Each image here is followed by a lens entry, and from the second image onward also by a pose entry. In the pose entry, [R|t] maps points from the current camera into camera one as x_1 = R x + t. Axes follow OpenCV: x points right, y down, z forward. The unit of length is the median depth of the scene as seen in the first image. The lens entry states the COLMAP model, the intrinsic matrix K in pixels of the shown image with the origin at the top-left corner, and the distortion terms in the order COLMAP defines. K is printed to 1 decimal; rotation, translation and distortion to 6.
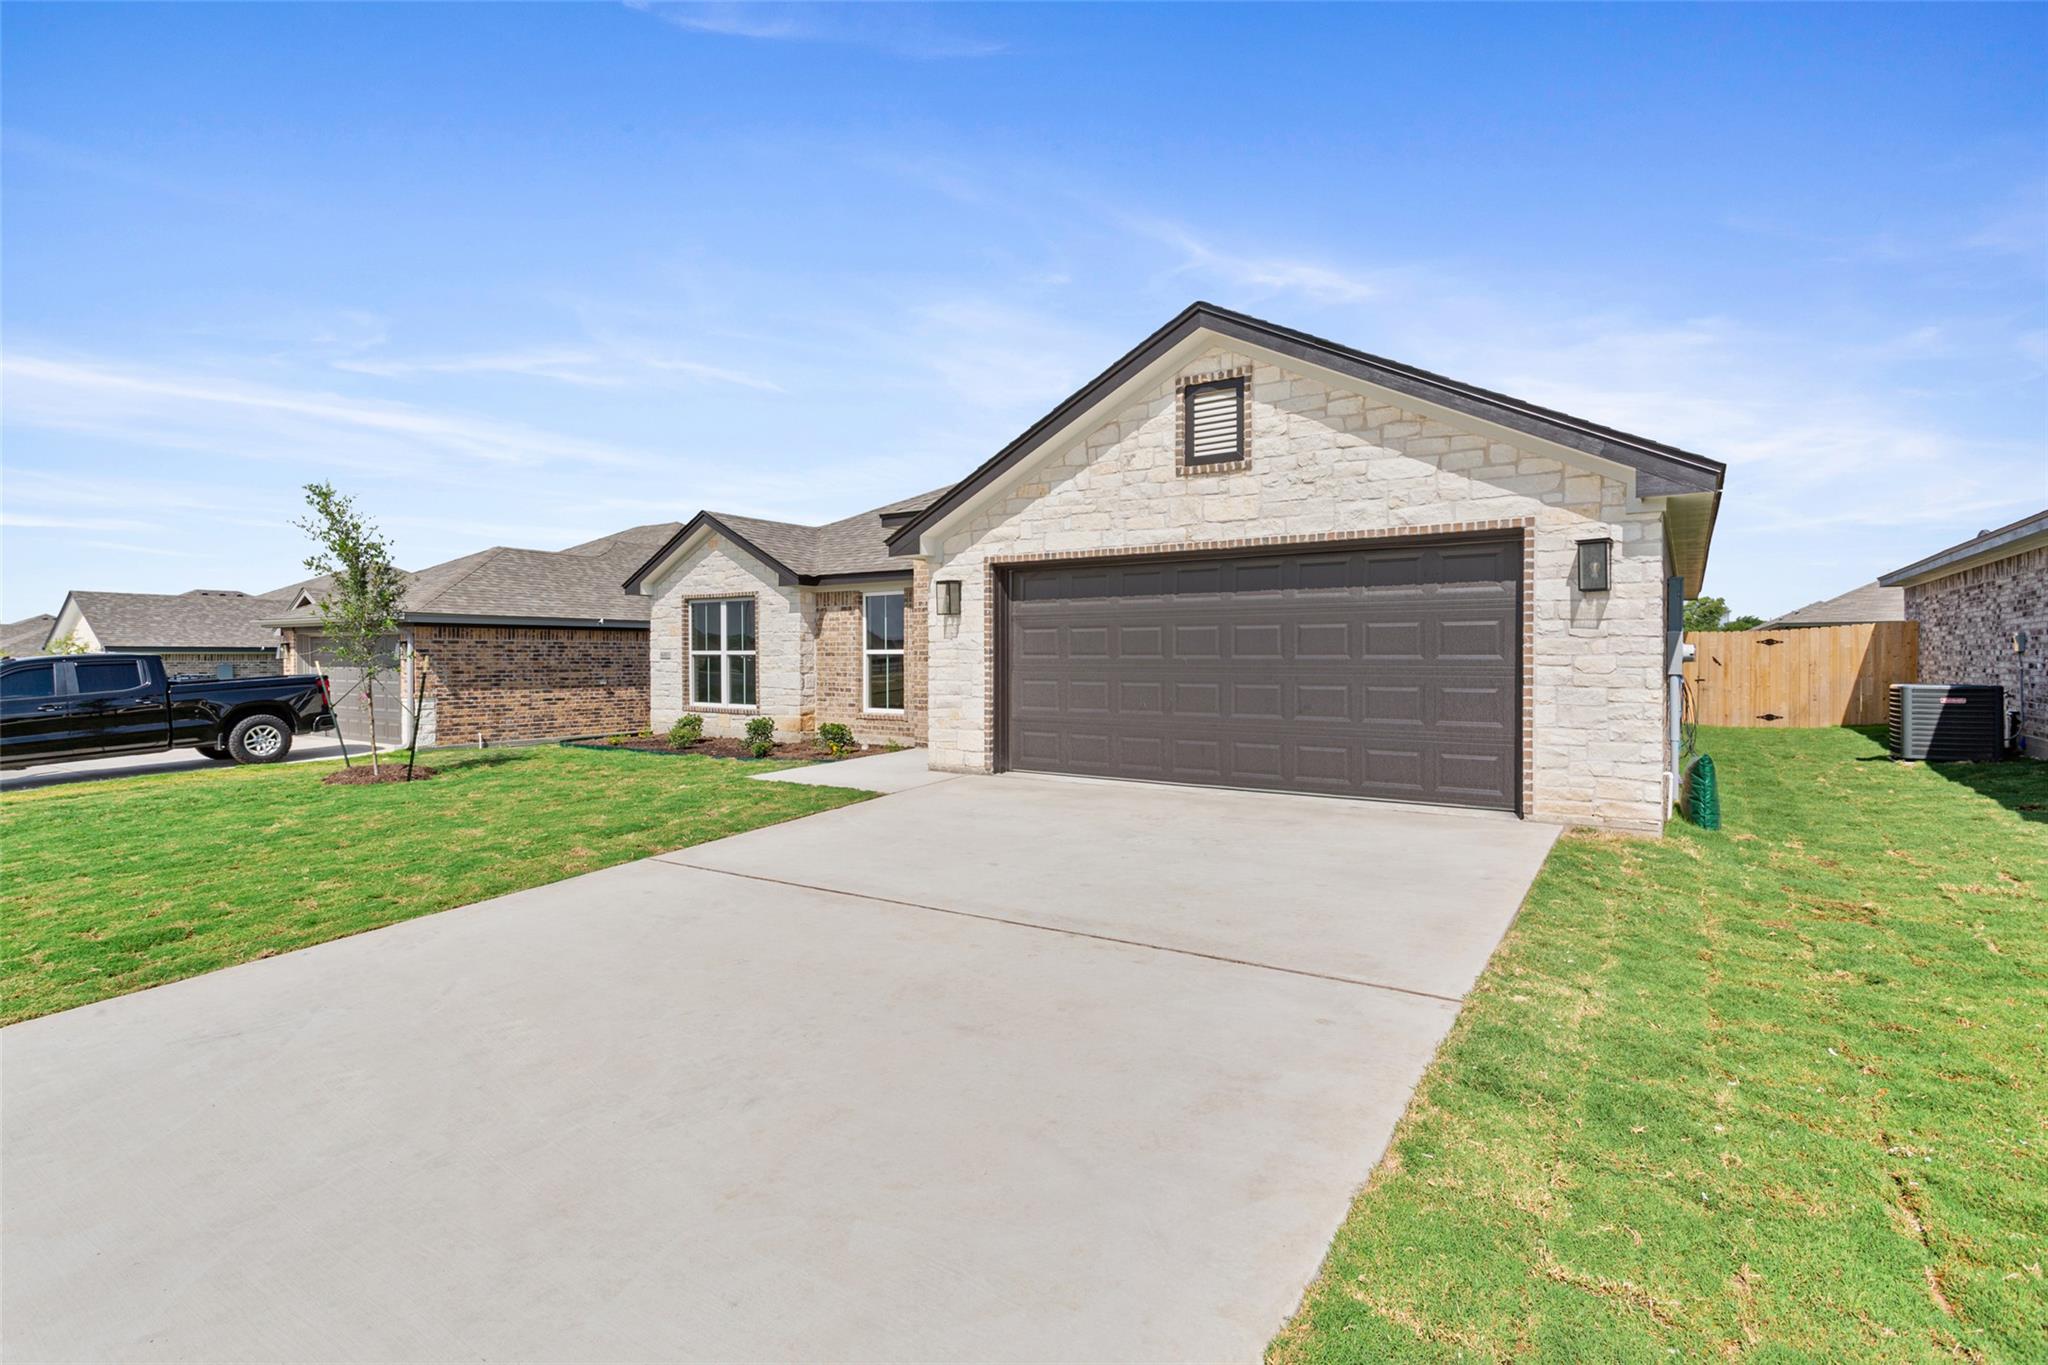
lens RADIAL K [[991.0, 0, 1037.0], [0, 991.0, 687.4], [0, 0, 1]] dist [-0.000928, 0.000980]
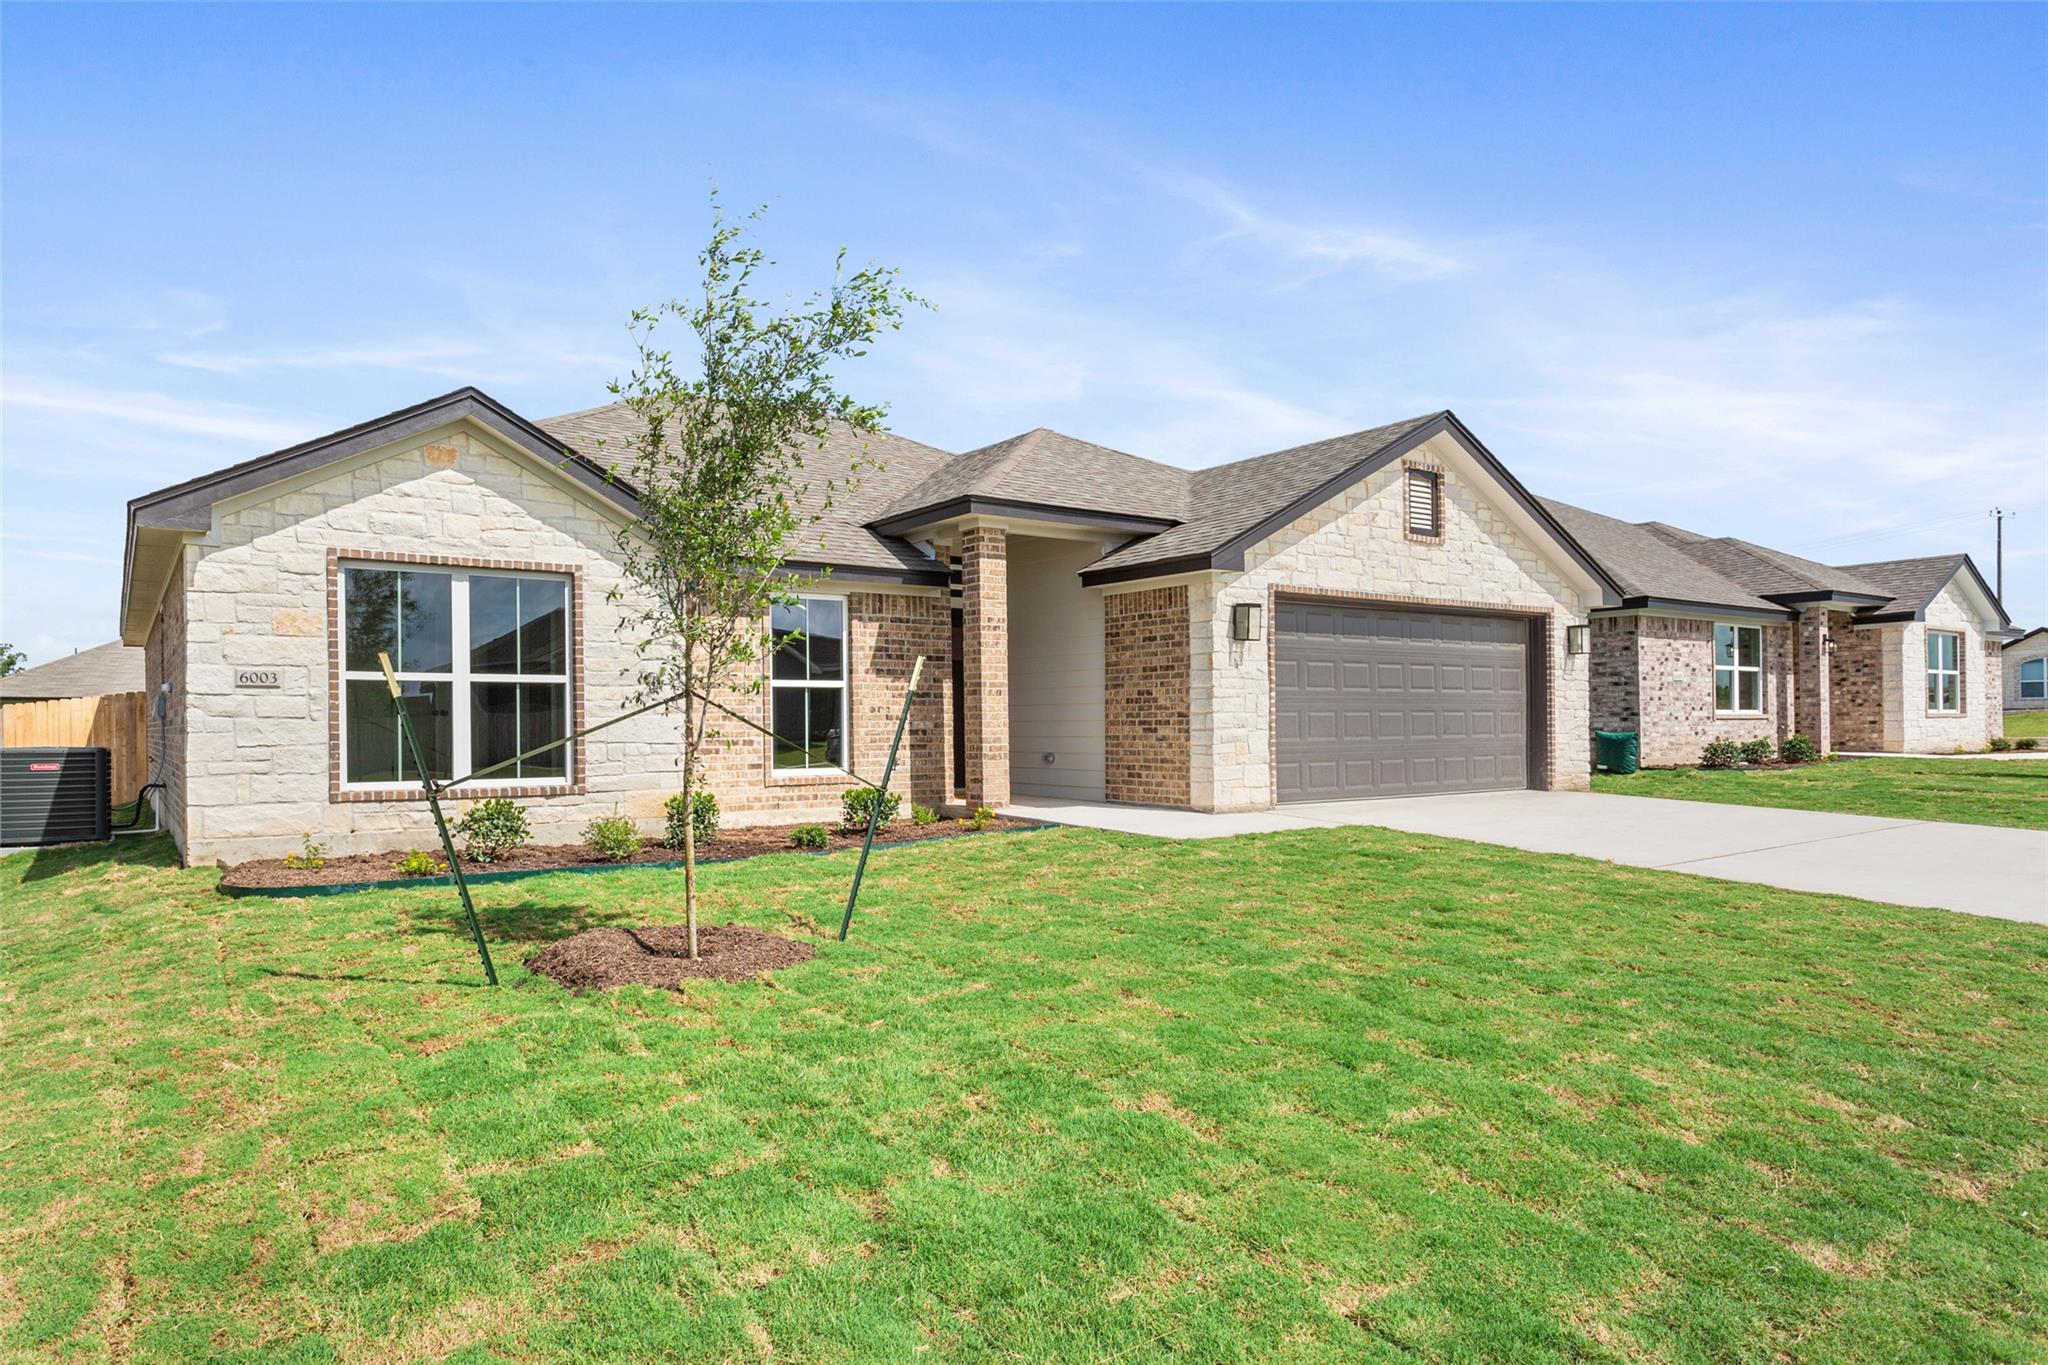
lens RADIAL K [[1218.6, 0, 1024.4], [0, 1218.6, 721.1], [0, 0, 1]] dist [0.002959, 0.000482]
pose [[0.332332, -0.004536, 0.943151, -1.234630], [0.036662, 0.999295, -0.008113, 0.003106], [-0.942449, 0.037274, 0.332264, 0.826132]]
